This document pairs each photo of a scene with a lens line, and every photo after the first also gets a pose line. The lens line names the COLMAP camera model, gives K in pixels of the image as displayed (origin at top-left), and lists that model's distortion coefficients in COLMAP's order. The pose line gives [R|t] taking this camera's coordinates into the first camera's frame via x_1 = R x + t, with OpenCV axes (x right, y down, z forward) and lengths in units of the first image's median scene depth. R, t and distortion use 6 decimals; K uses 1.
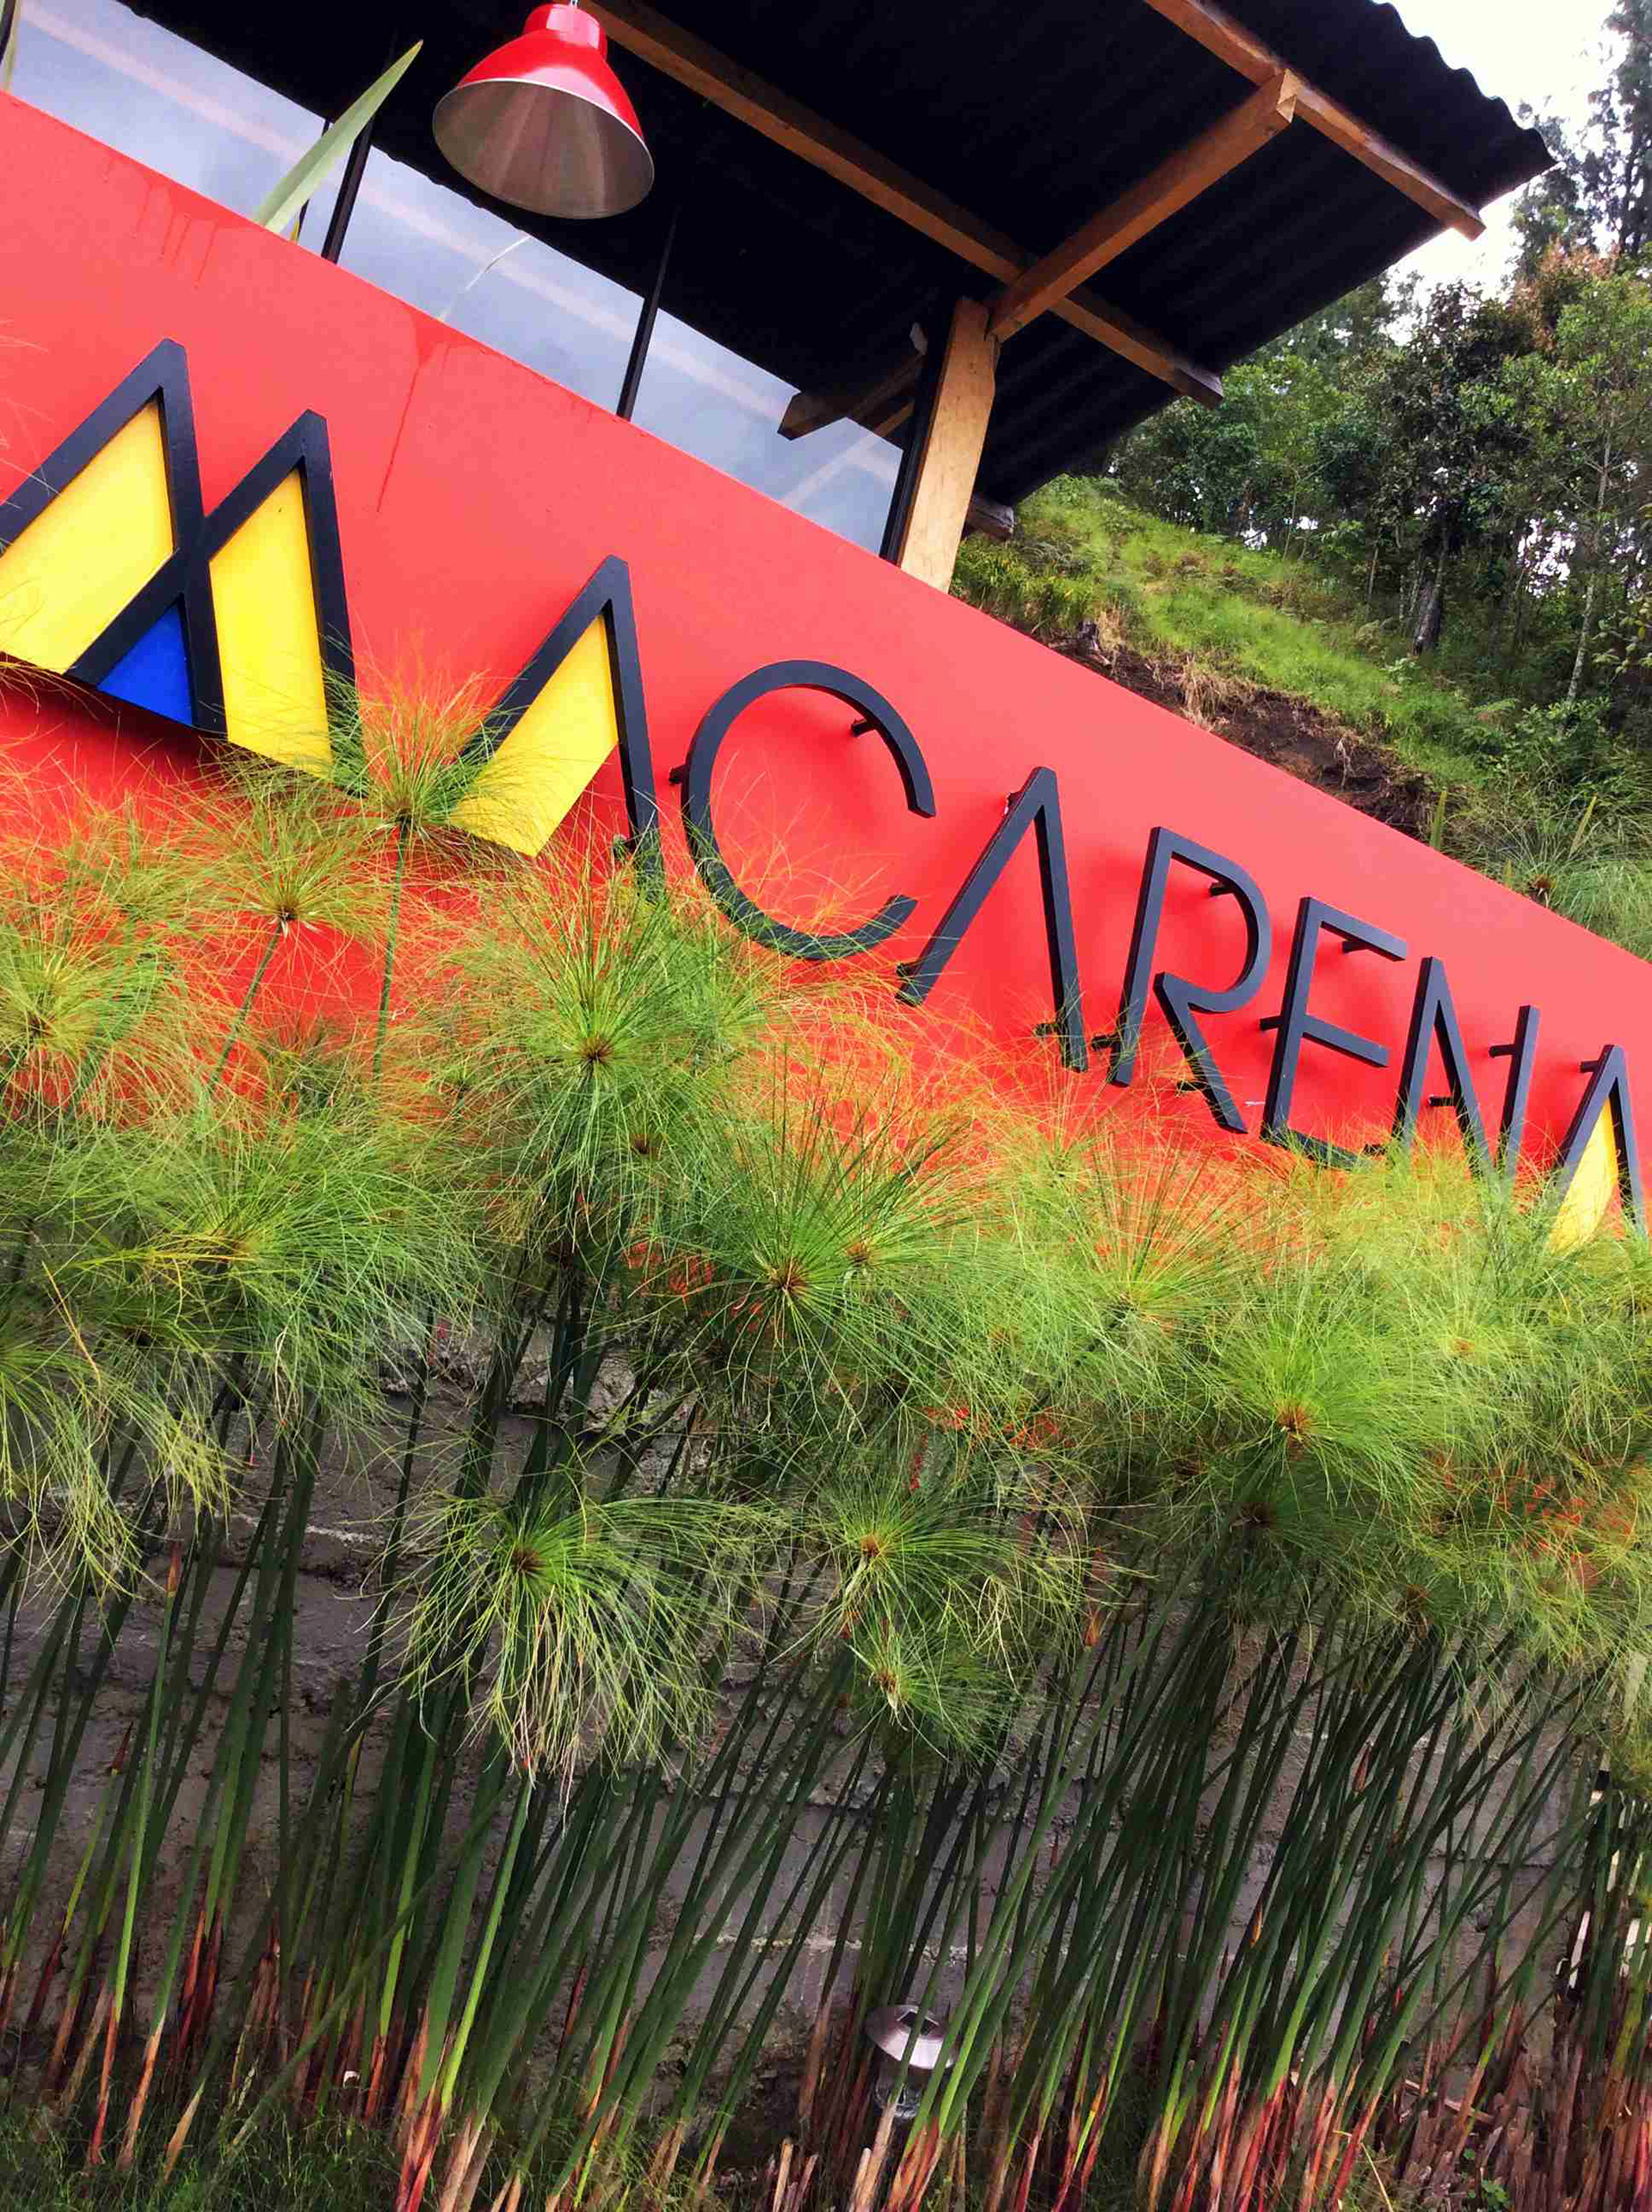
lens RADIAL K [[1988.3, 0, 826.0], [0, 1988.3, 1106.0], [0, 0, 1]] dist [0.049527, -0.100324]
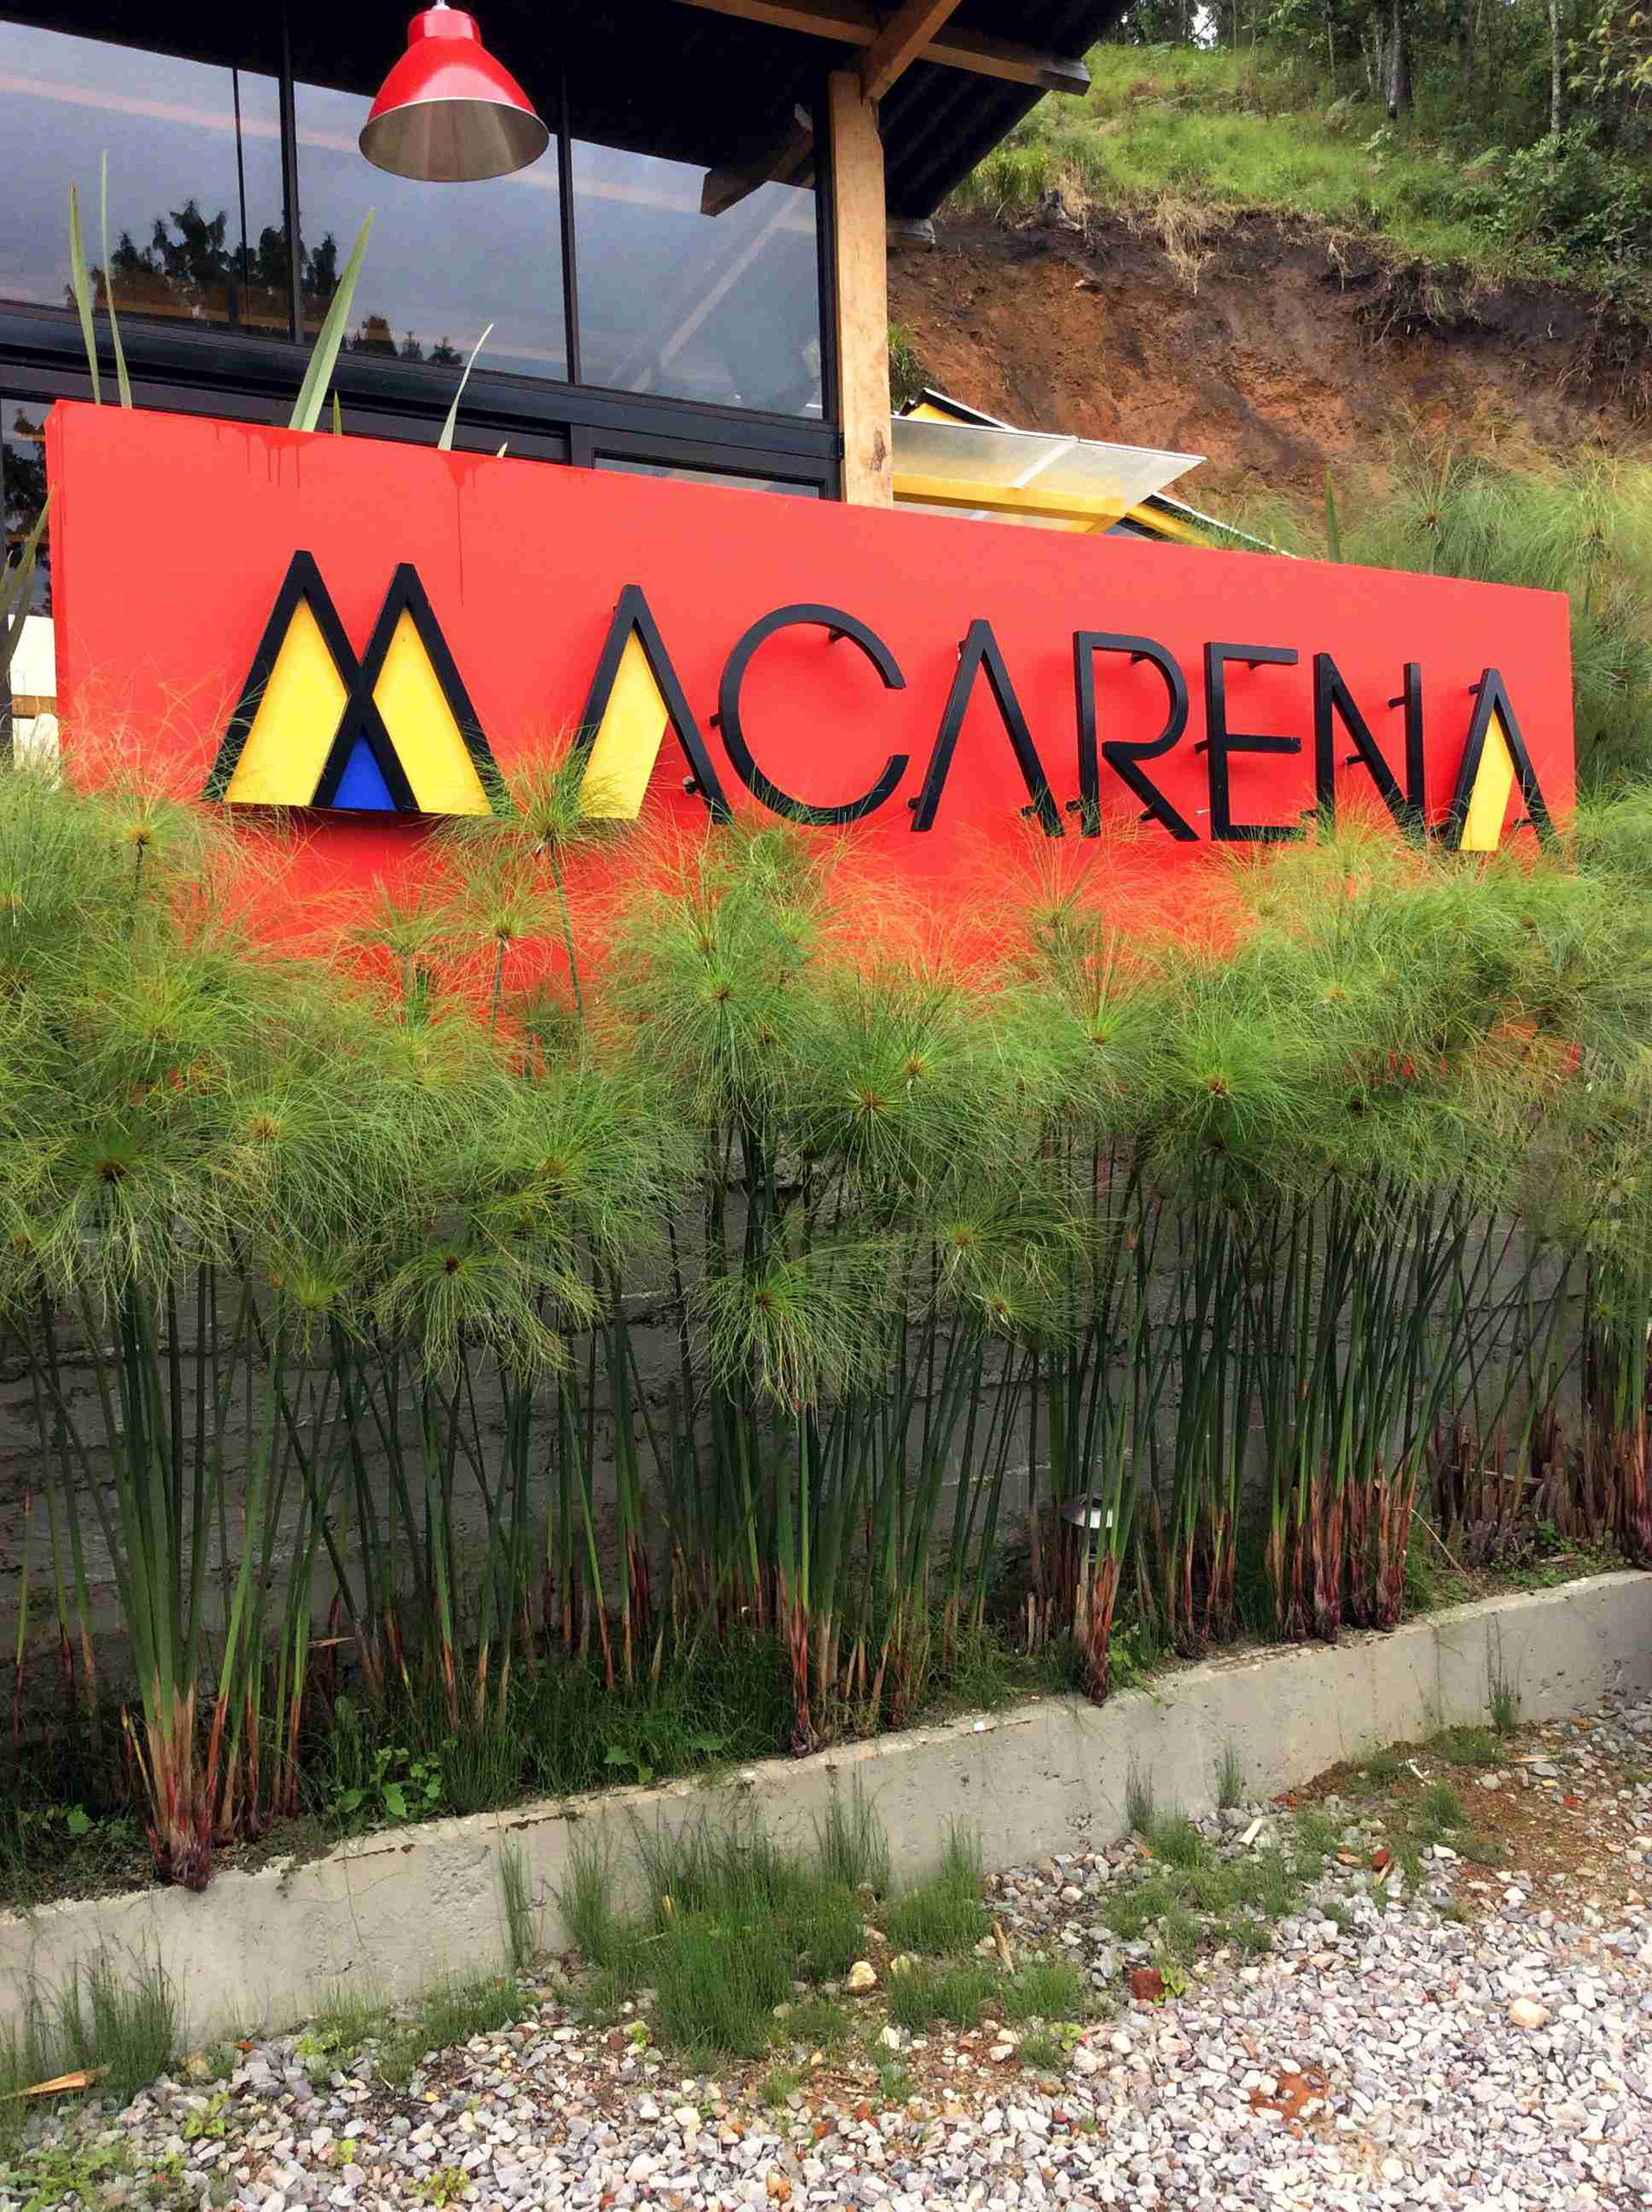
lens RADIAL K [[2044.7, 0, 826.0], [0, 2044.7, 1106.0], [0, 0, 1]] dist [0.001453, -0.105713]
pose [[0.964093, -0.247940, -0.095131, 0.048985], [0.261388, 0.949234, 0.175017, -0.101832], [0.046908, -0.193599, 0.979959, -0.315794]]
